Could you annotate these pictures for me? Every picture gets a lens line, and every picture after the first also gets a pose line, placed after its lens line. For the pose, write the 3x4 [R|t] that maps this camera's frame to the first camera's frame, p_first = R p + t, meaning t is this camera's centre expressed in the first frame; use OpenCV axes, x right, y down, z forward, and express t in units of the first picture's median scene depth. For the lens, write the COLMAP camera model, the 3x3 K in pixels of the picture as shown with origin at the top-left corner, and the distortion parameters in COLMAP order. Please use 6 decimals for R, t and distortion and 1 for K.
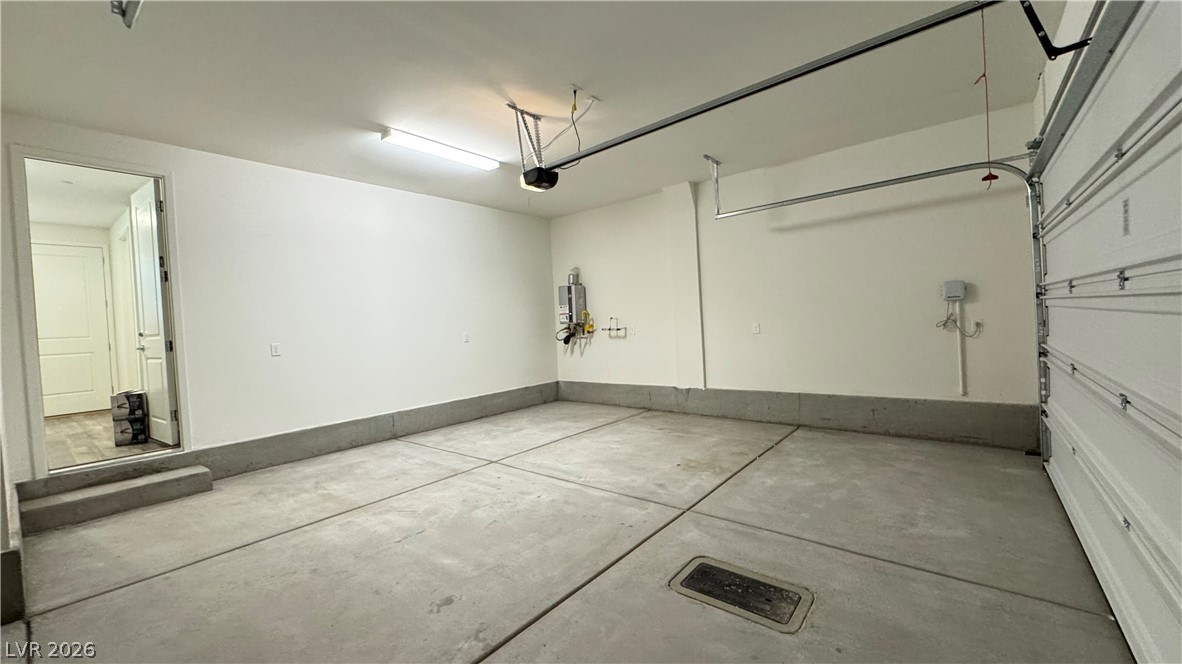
lens RADIAL K [[470.9, 0, 592.3], [0, 470.9, 330.9], [0, 0, 1]] dist [-0.004753, 0.000116]
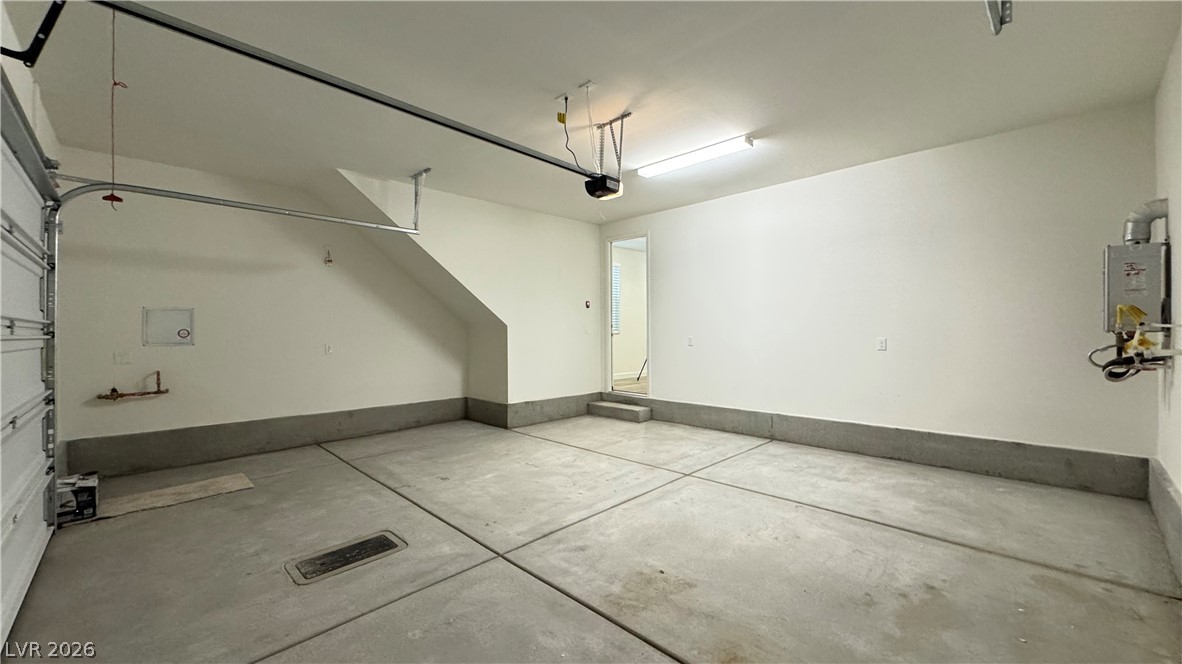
lens RADIAL K [[470.9, 0, 593.5], [0, 470.9, 333.7], [0, 0, 1]] dist [-0.004753, 0.000116]
pose [[-0.118922, 0.055556, -0.991348, 0.888797], [-0.006264, 0.998372, 0.056701, -0.071750], [0.992884, 0.012952, -0.118380, 1.099169]]
